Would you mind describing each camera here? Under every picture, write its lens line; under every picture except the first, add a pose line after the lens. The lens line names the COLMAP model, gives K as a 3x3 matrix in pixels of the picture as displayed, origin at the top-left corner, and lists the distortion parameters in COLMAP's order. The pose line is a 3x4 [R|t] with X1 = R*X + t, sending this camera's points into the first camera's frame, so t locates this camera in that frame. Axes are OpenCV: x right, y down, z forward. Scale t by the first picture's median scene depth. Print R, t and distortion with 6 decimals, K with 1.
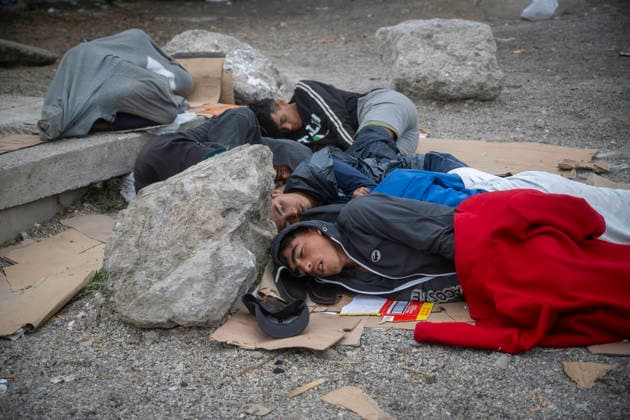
lens RADIAL K [[1388.6, 0, 315.0], [0, 1388.6, 210.0], [0, 0, 1]] dist [-0.017779, -0.078057]
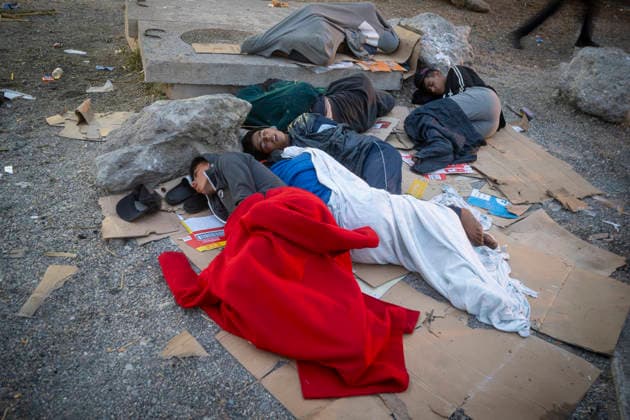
lens RADIAL K [[619.4, 0, 315.0], [0, 619.4, 210.0], [0, 0, 1]] dist [-0.002175, -0.010689]
pose [[0.695817, 0.442719, -0.565543, 0.383043], [-0.285905, 0.893084, 0.347360, -0.164649], [0.658861, -0.080007, 0.747998, 0.447886]]
